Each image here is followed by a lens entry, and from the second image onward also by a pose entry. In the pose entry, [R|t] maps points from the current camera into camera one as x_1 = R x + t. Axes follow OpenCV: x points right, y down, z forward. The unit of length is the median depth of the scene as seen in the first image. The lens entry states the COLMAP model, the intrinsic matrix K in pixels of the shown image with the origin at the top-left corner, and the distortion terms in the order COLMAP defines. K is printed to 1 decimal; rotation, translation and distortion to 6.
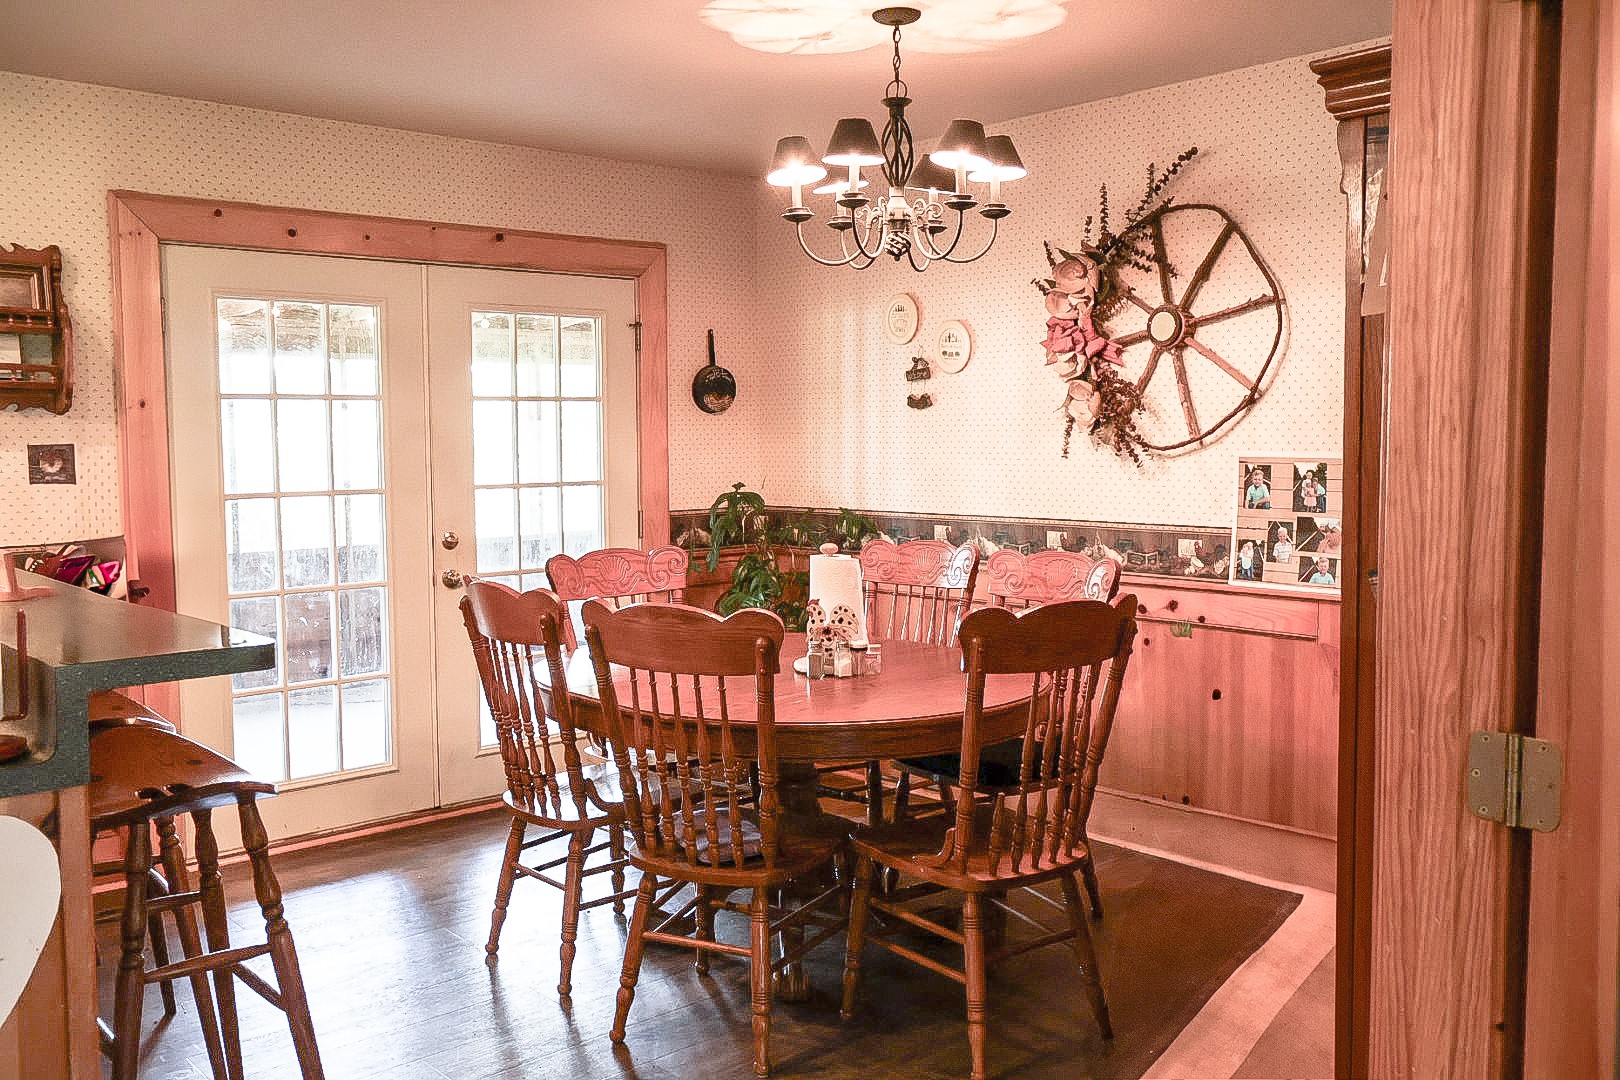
lens RADIAL K [[1427.4, 0, 808.7], [0, 1427.4, 537.4], [0, 0, 1]] dist [0.001153, 0.004067]
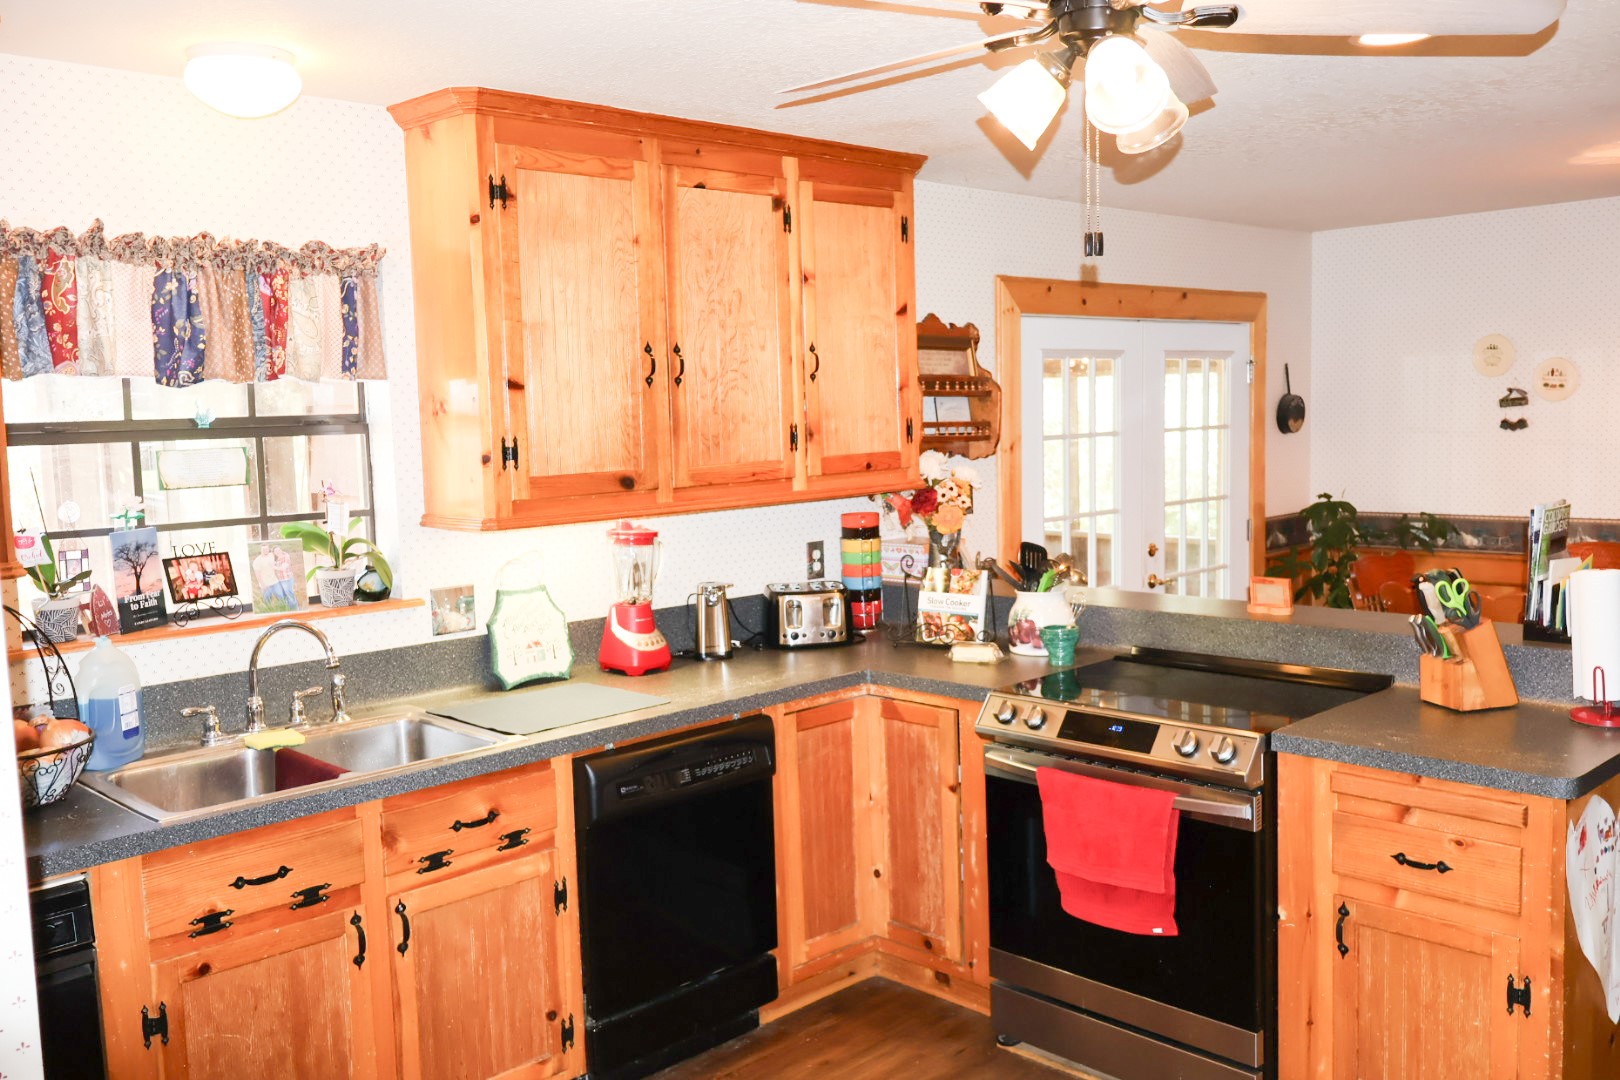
lens RADIAL K [[1427.4, 0, 812.1], [0, 1427.4, 539.9], [0, 0, 1]] dist [0.001153, 0.004067]
pose [[0.998597, -0.025894, 0.046193, -0.712617], [0.025168, 0.999551, 0.016237, -0.039676], [-0.046593, -0.015052, 0.998801, -0.225180]]
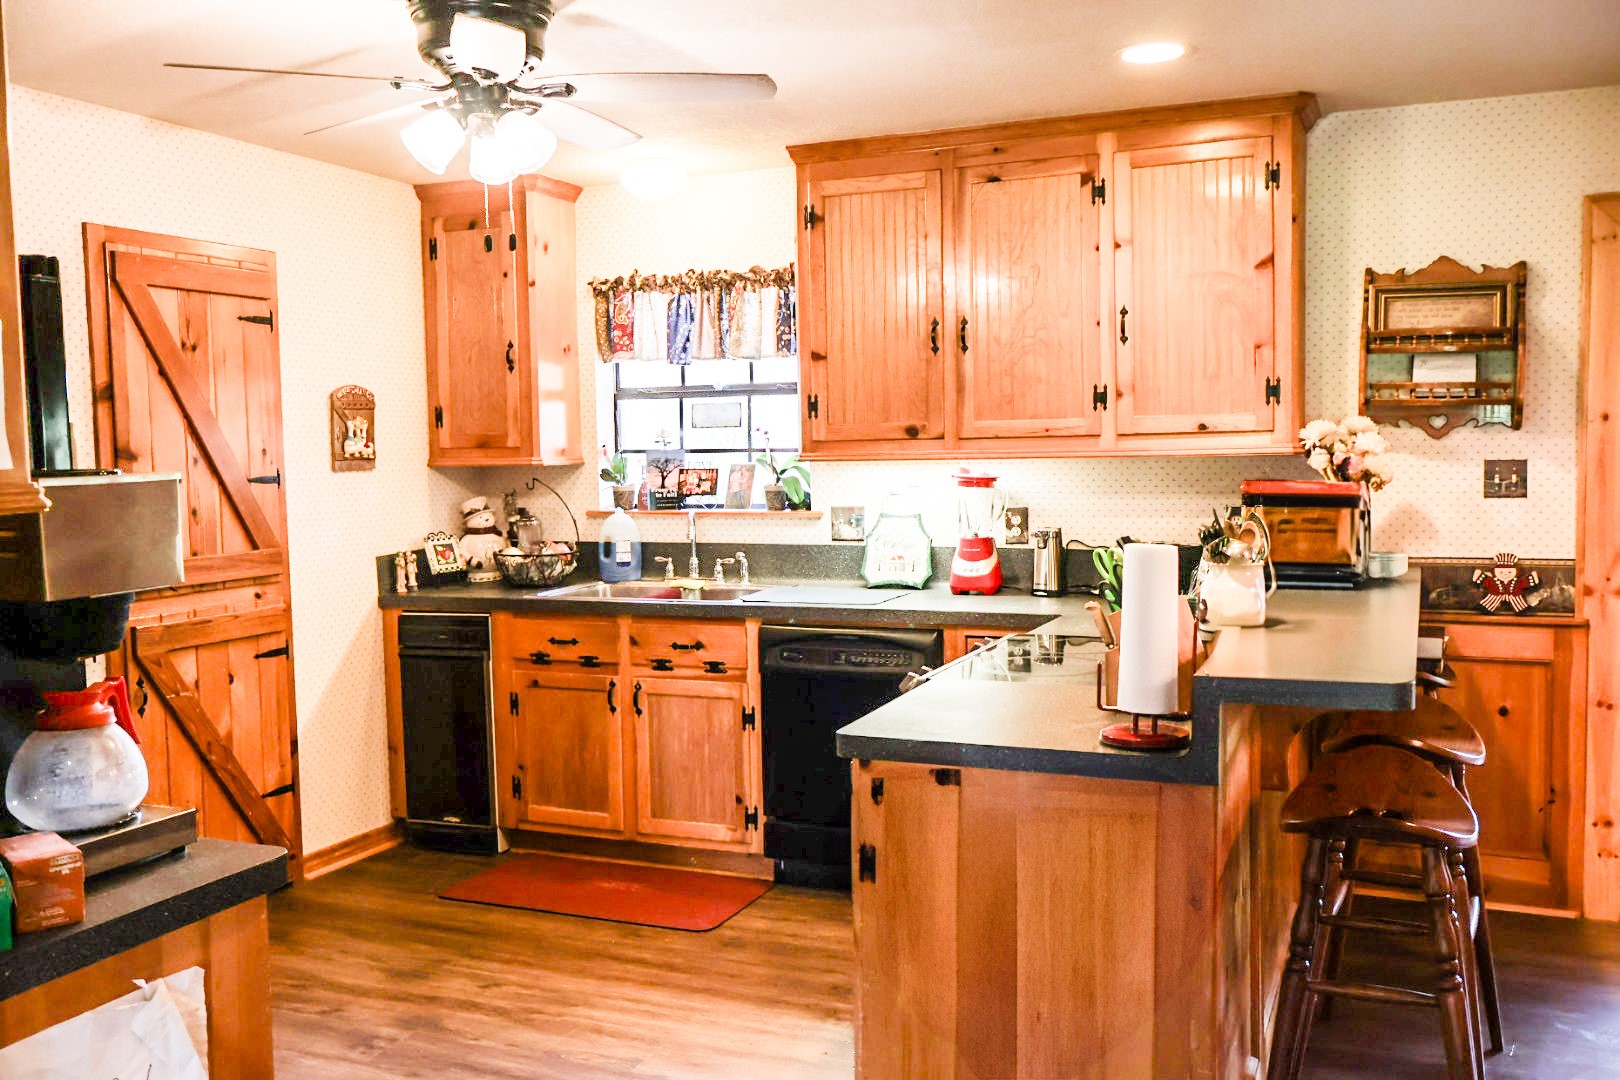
lens RADIAL K [[1427.4, 0, 809.8], [0, 1427.4, 541.8], [0, 0, 1]] dist [0.001153, 0.004067]
pose [[0.419033, 0.060969, -0.905922, 0.177365], [-0.057088, 0.997538, 0.040729, -0.019589], [0.906175, 0.034651, 0.421482, 0.127121]]
